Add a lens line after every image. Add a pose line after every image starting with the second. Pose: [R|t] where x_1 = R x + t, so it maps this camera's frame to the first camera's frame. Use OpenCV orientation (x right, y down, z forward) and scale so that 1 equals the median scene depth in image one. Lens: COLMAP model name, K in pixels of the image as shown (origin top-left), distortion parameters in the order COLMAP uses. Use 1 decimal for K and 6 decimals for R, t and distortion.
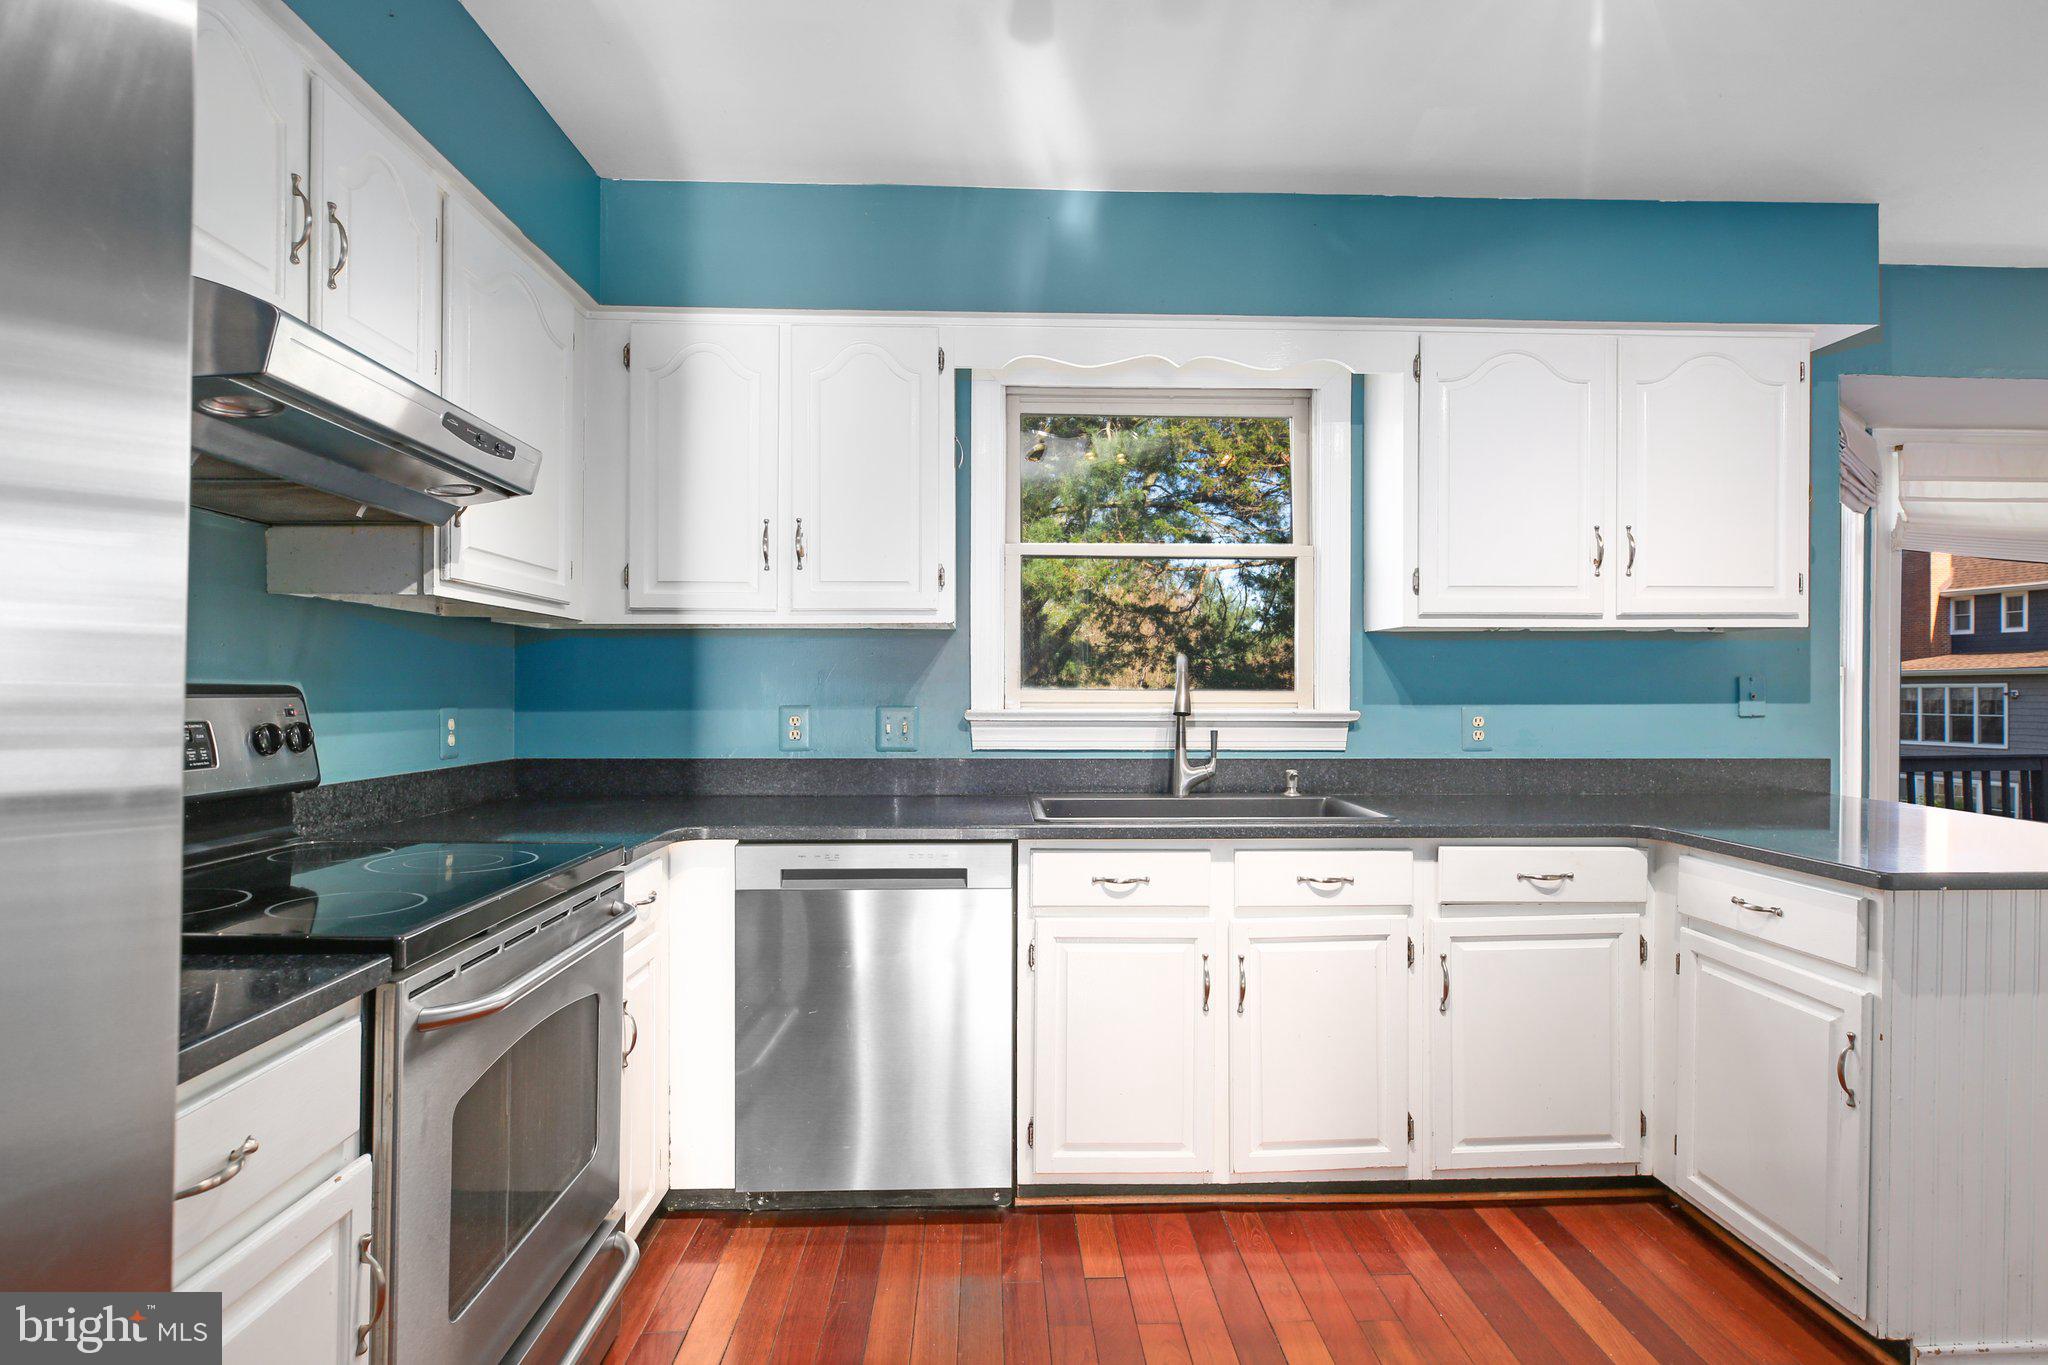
lens RADIAL K [[1071.5, 0, 1028.4], [0, 1071.5, 692.9], [0, 0, 1]] dist [-0.004367, 0.001226]
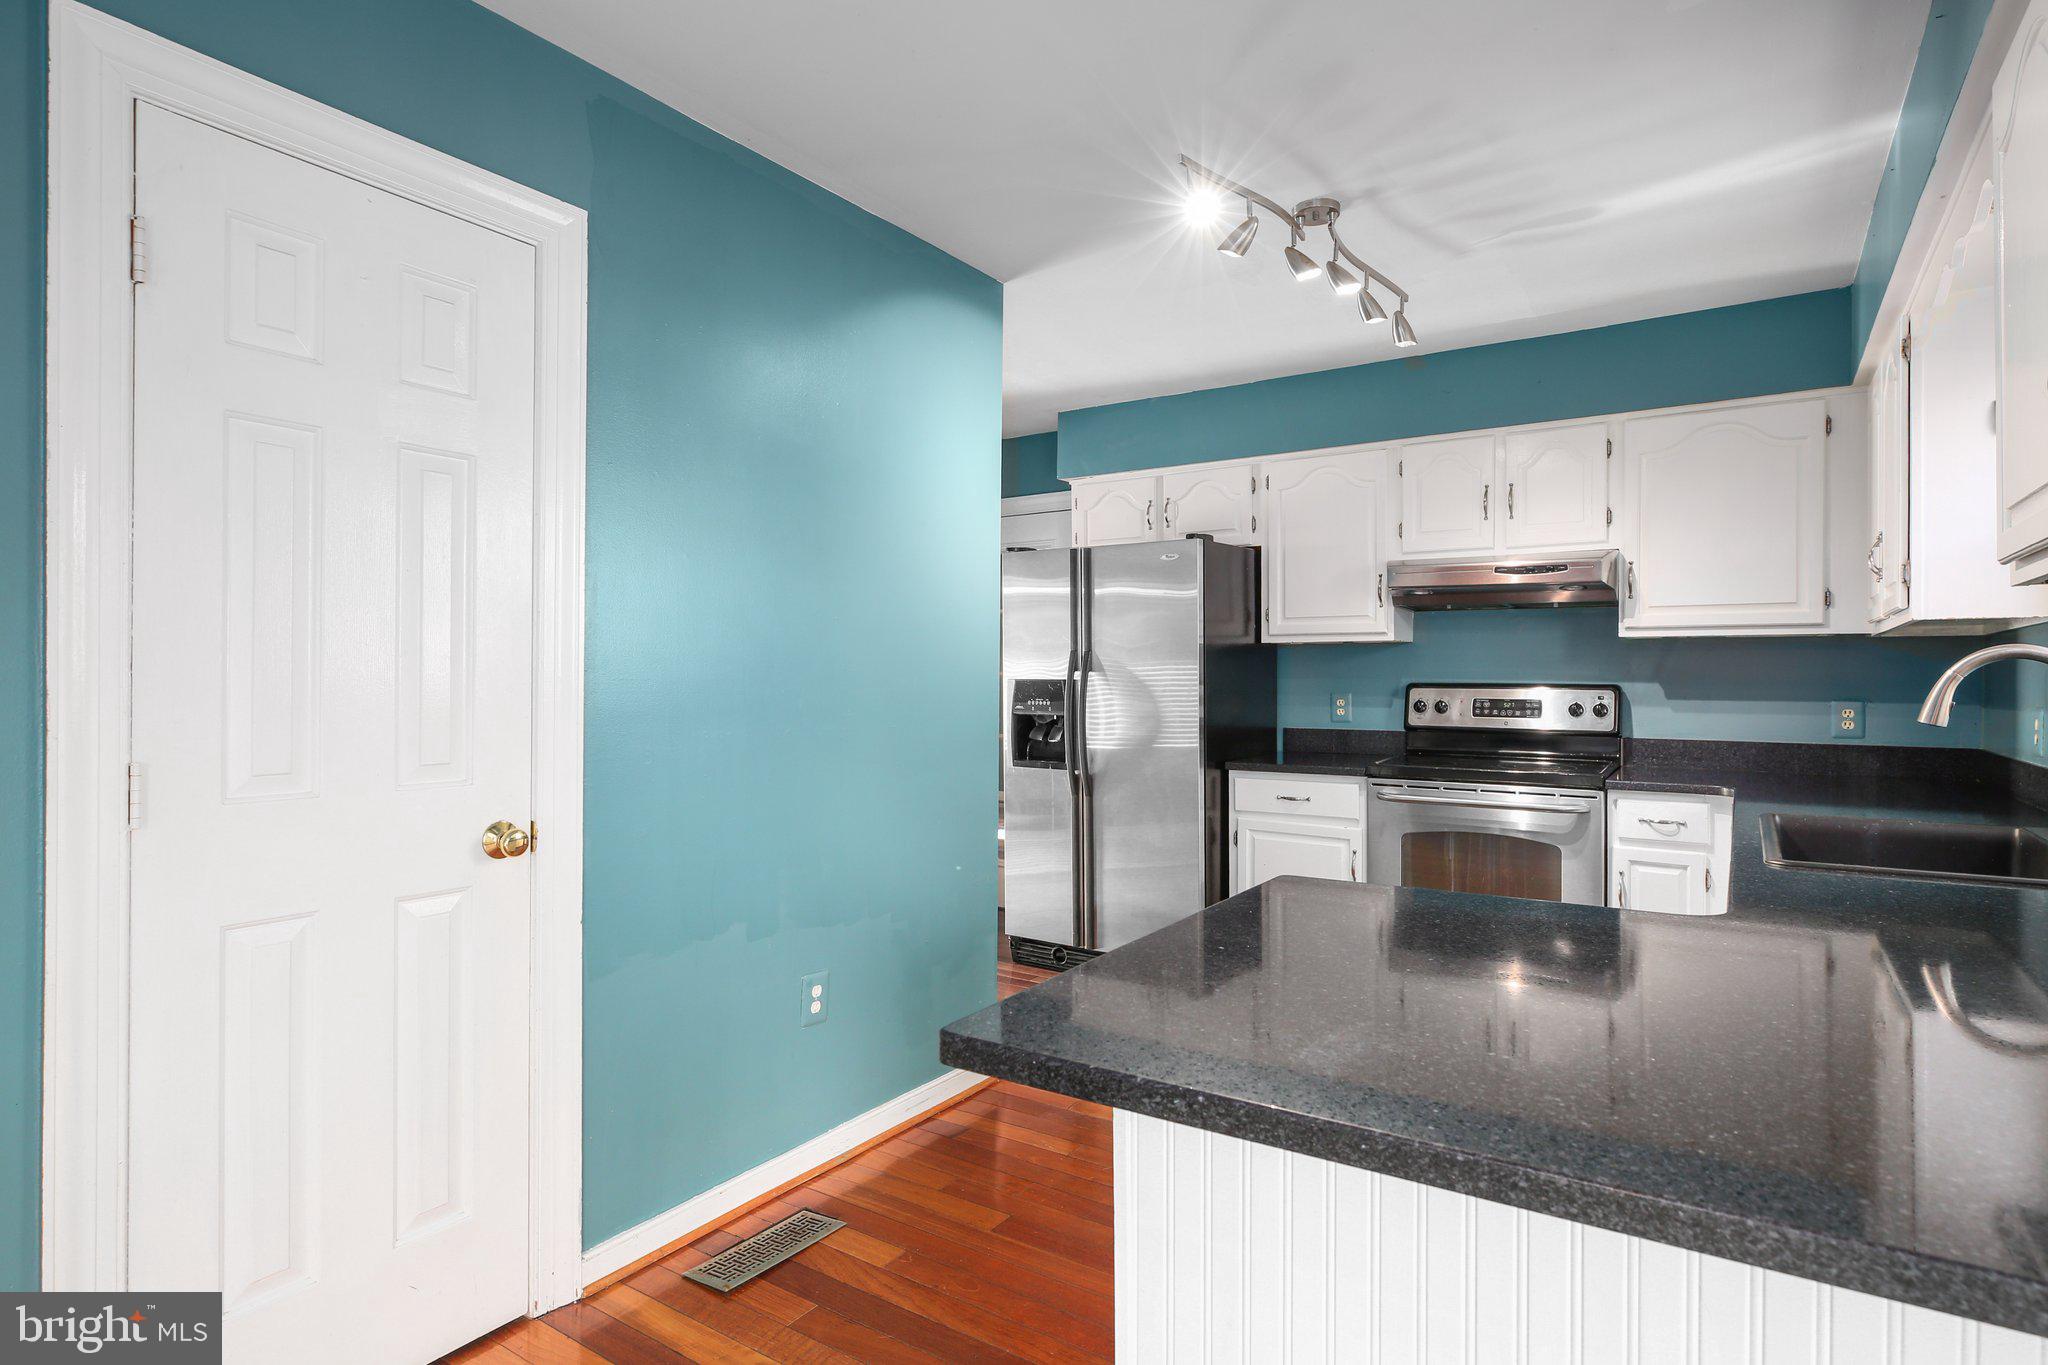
lens RADIAL K [[1071.5, 0, 1024.8], [0, 1071.5, 674.8], [0, 0, 1]] dist [-0.004367, 0.001226]
pose [[-0.572170, -0.009260, -0.820082, 1.067042], [-0.009039, 0.999947, -0.004984, -0.003788], [0.820085, 0.004561, -0.572224, 0.824250]]
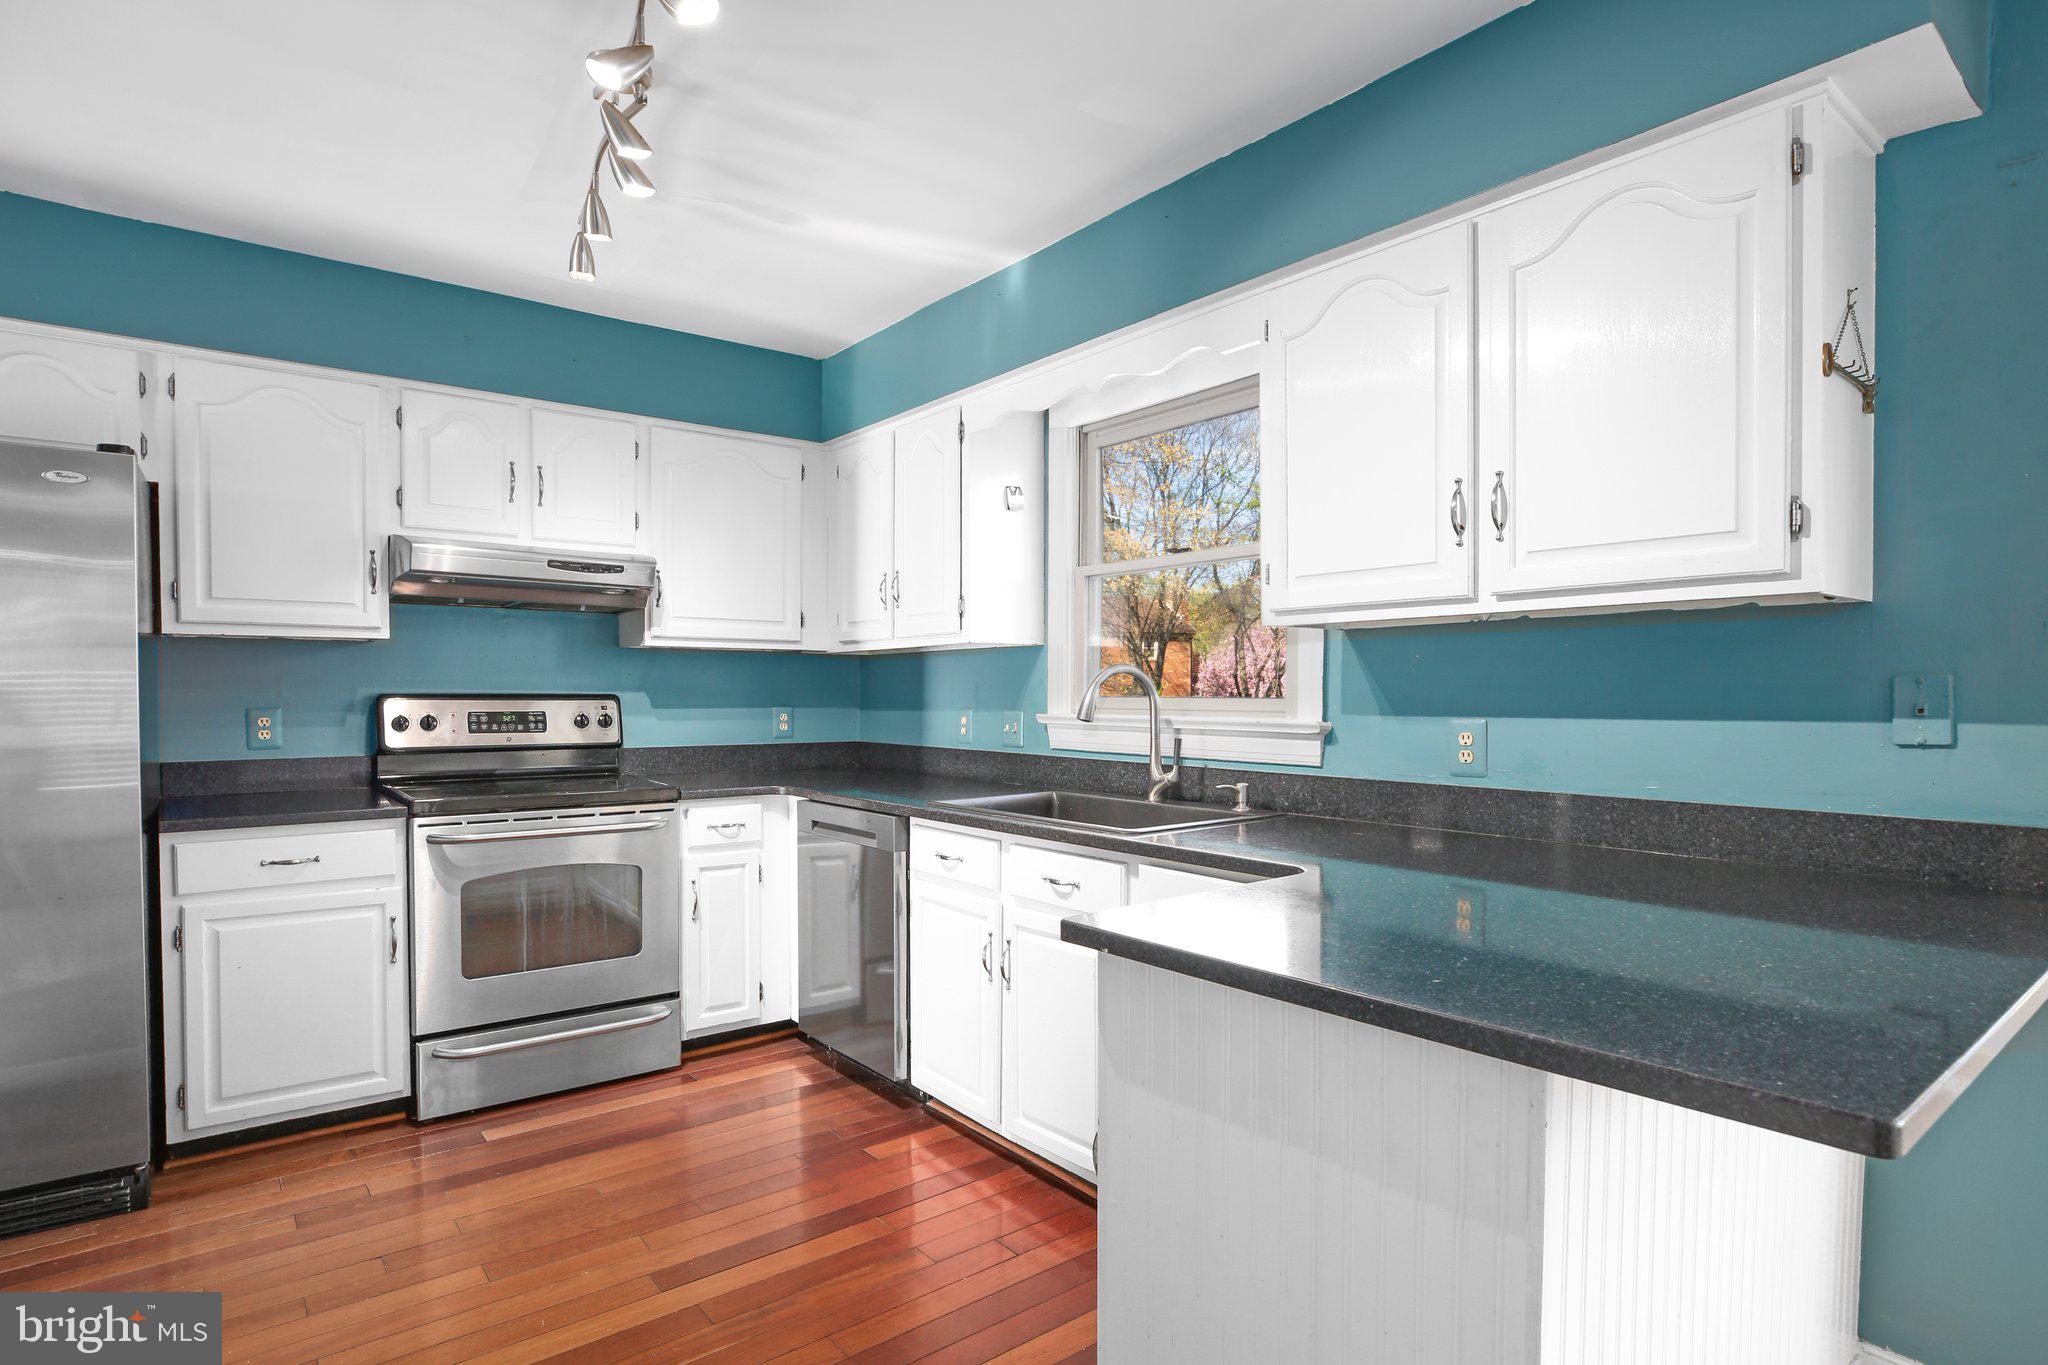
lens RADIAL K [[1071.5, 0, 1008.6], [0, 1071.5, 713.2], [0, 0, 1]] dist [-0.004367, 0.001226]
pose [[0.588272, 0.014222, -0.808538, 0.885361], [-0.002432, 0.999872, 0.015819, -0.003582], [0.808660, -0.007339, 0.588231, 0.282688]]
